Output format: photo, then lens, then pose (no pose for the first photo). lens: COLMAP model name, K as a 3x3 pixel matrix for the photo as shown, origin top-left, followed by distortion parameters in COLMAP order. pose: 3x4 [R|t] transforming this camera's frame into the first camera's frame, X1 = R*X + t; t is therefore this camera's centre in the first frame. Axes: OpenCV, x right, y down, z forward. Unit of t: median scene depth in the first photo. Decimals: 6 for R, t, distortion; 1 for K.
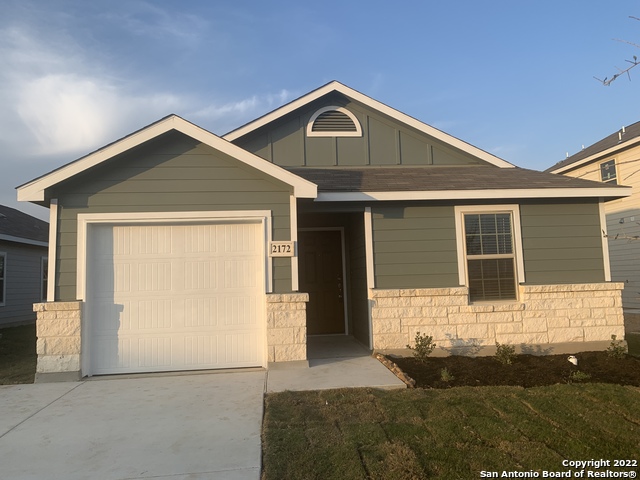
lens RADIAL K [[484.9, 0, 319.9], [0, 484.9, 247.7], [0, 0, 1]] dist [0.040386, -0.049303]
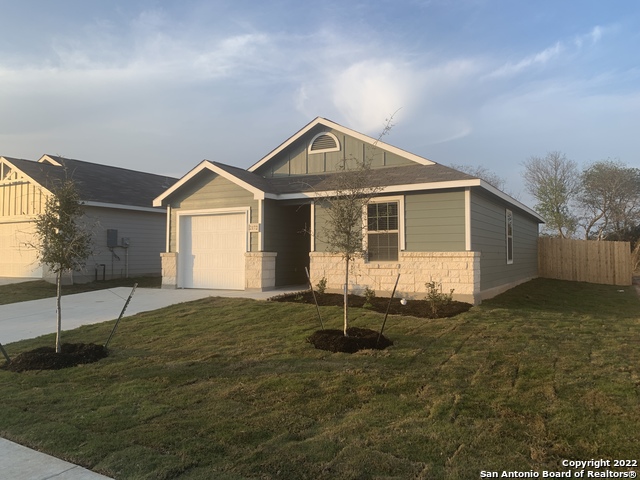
lens RADIAL K [[484.9, 0, 319.9], [0, 484.9, 247.7], [0, 0, 1]] dist [0.040386, -0.049303]
pose [[0.830136, 0.022787, -0.557095, 1.023553], [0.015373, 0.997849, 0.063724, -0.031176], [0.557349, -0.061464, 0.828000, -0.341024]]
